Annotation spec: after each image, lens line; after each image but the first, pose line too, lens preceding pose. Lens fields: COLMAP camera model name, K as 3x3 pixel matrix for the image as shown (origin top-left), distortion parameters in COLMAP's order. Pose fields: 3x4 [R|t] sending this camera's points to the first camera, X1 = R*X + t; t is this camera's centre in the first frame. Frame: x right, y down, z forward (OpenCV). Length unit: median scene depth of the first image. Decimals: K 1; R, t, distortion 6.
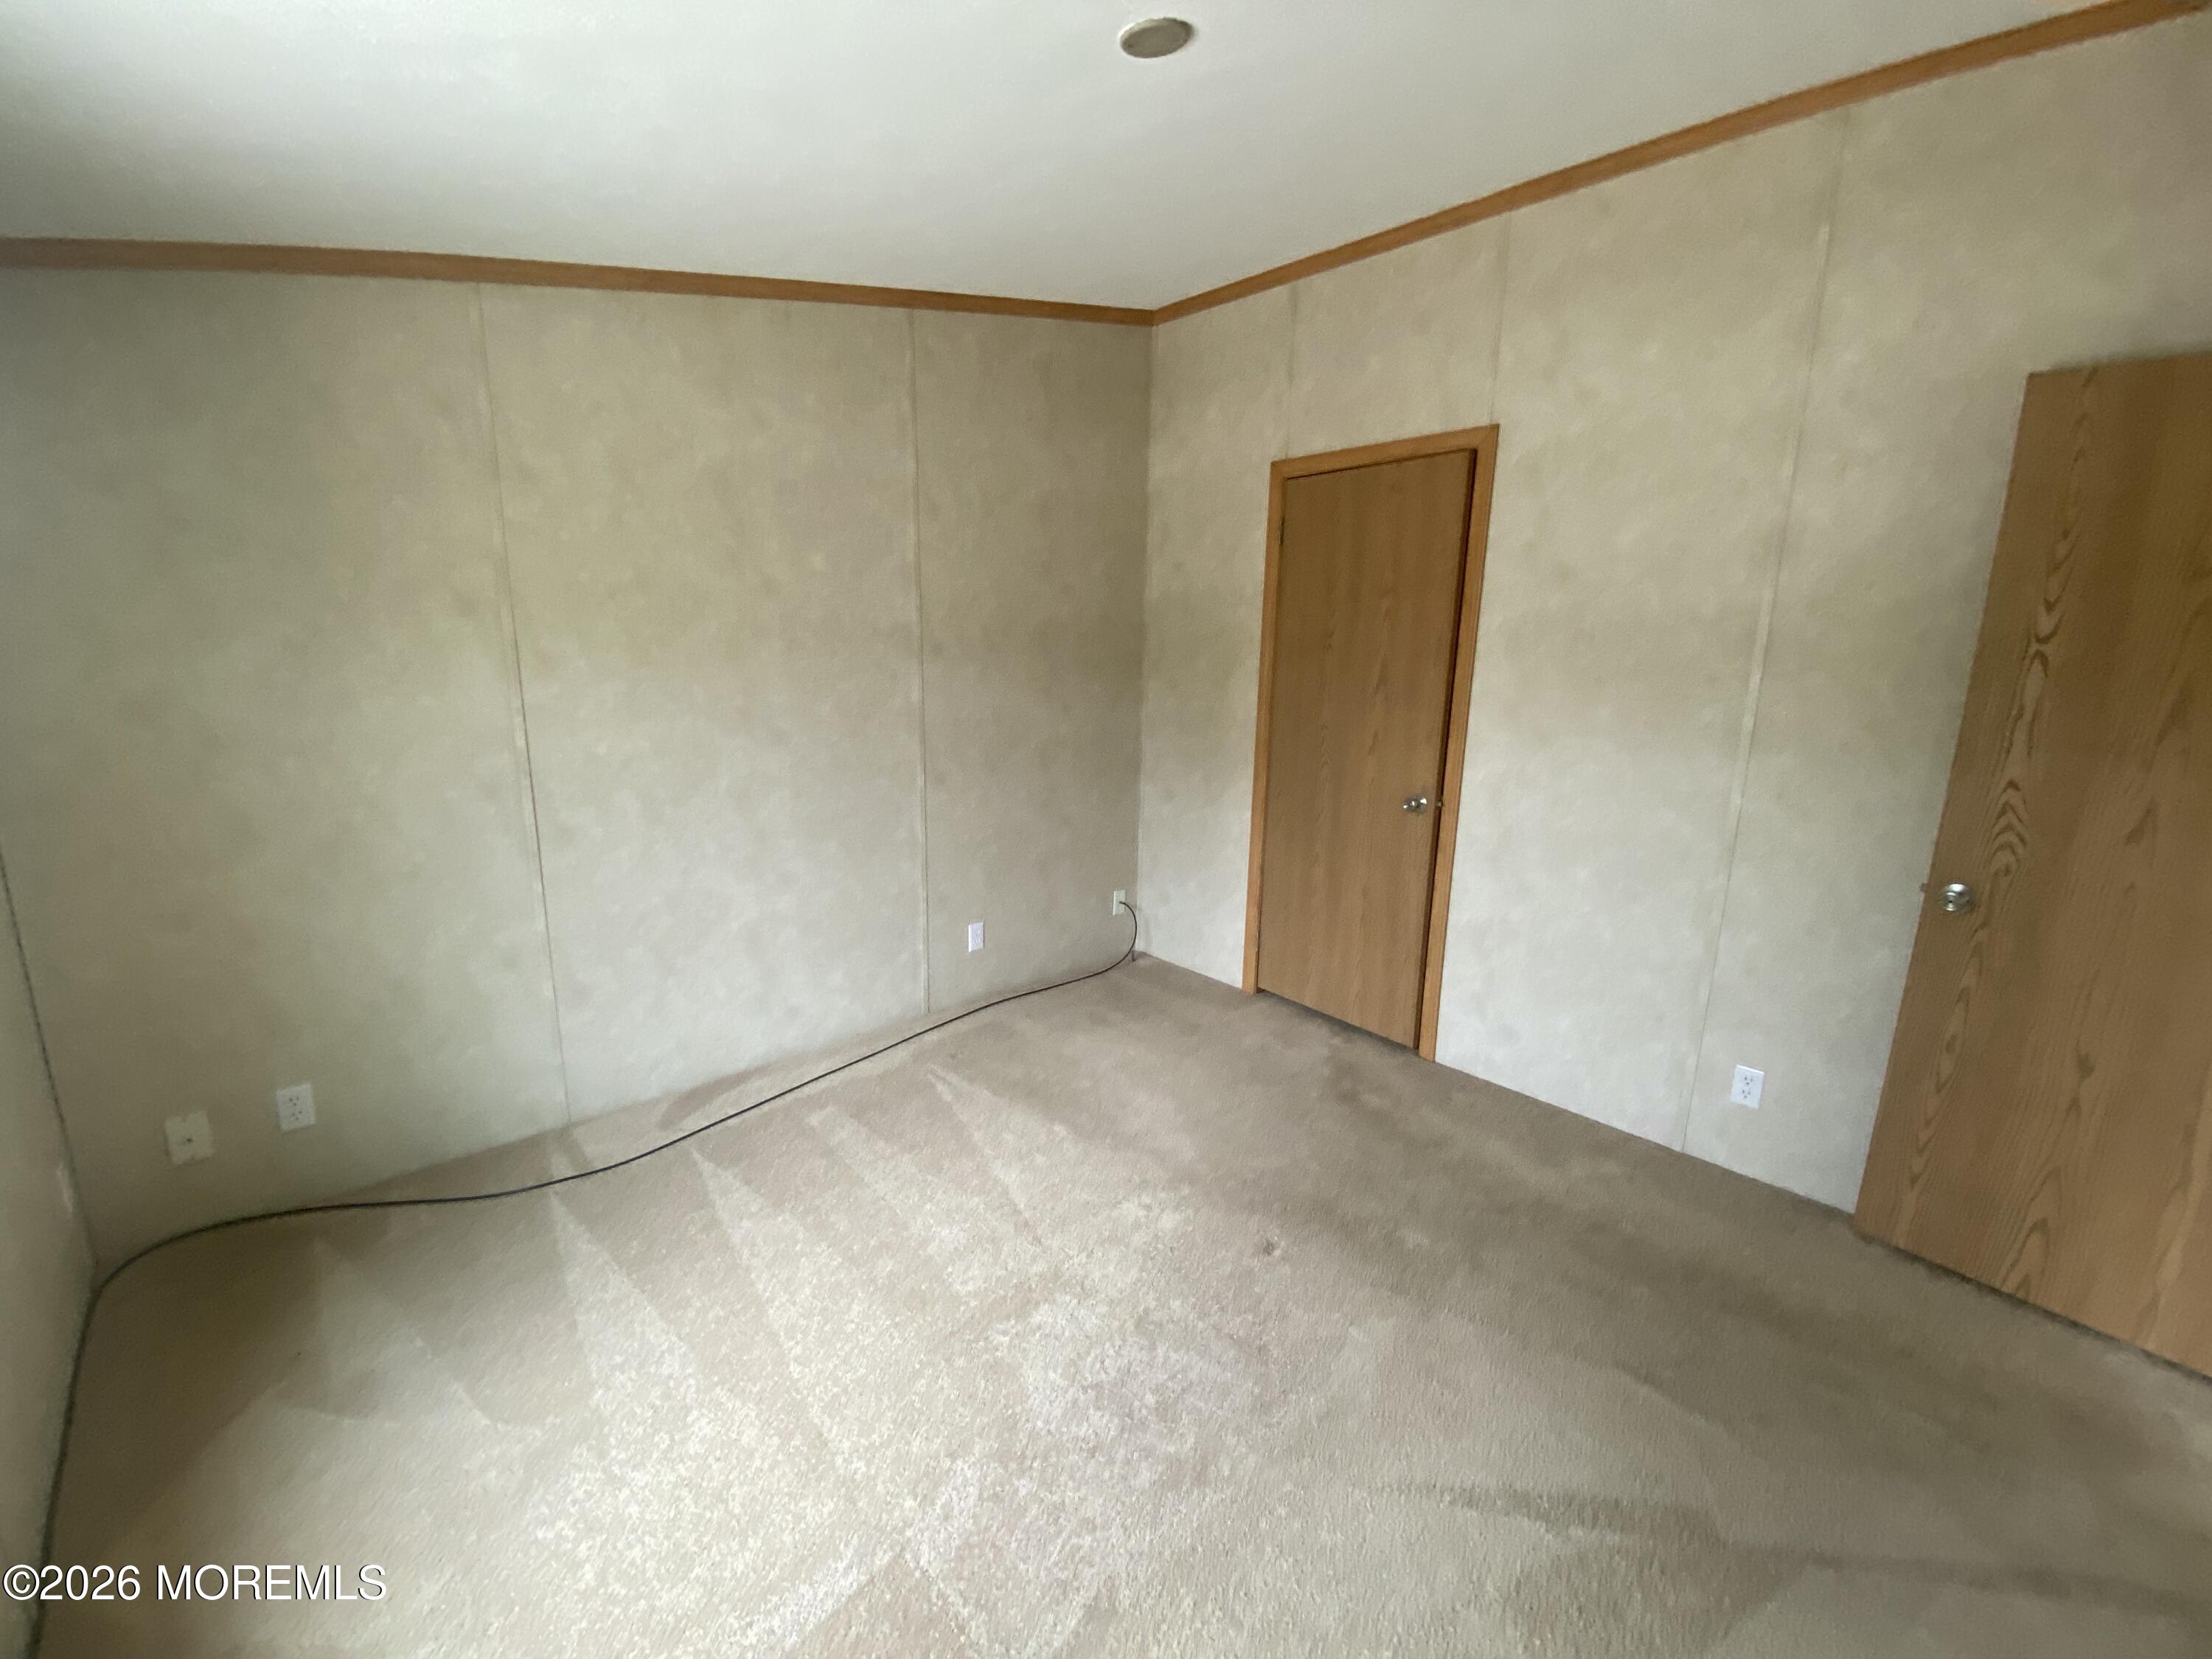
lens RADIAL K [[897.1, 0, 1112.9], [0, 897.1, 825.7], [0, 0, 1]] dist [0.030017, -0.028924]
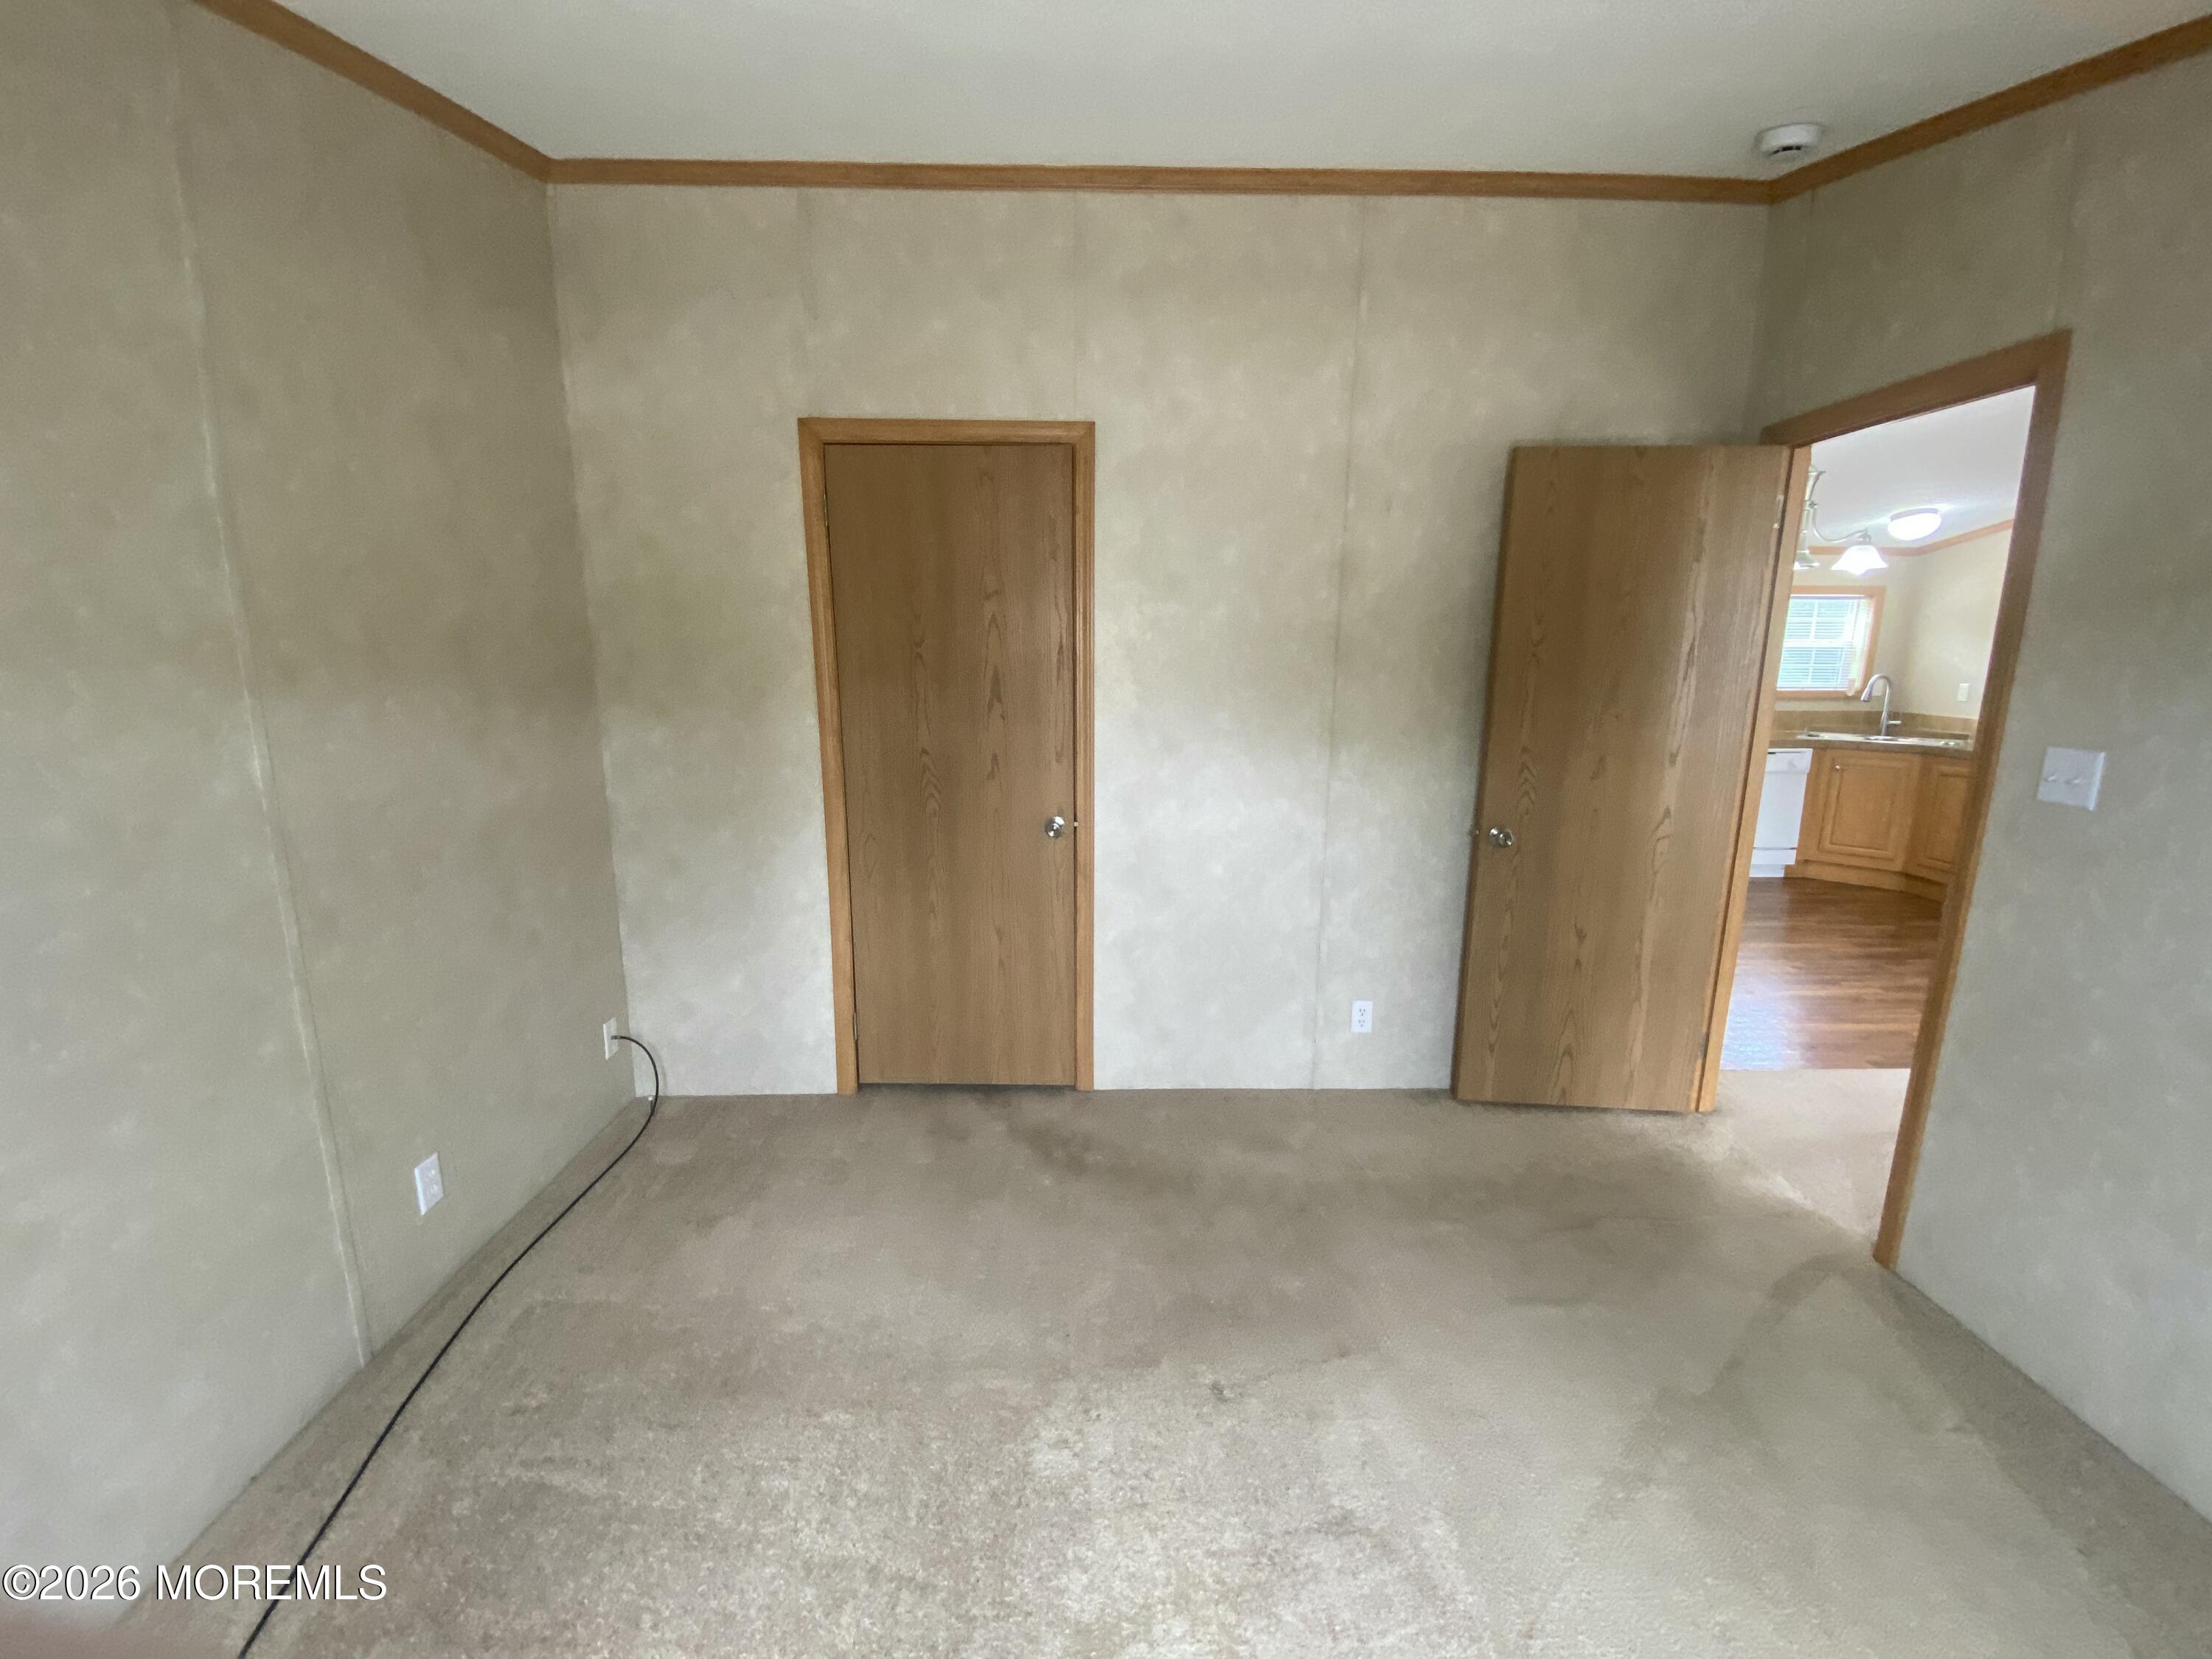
lens RADIAL K [[897.1, 0, 1112.9], [0, 897.1, 825.7], [0, 0, 1]] dist [0.030017, -0.028924]
pose [[0.660262, -0.157025, 0.734437, -0.318069], [0.157133, 0.985139, 0.069362, -0.086836], [-0.734414, 0.069607, 0.675123, 0.367210]]
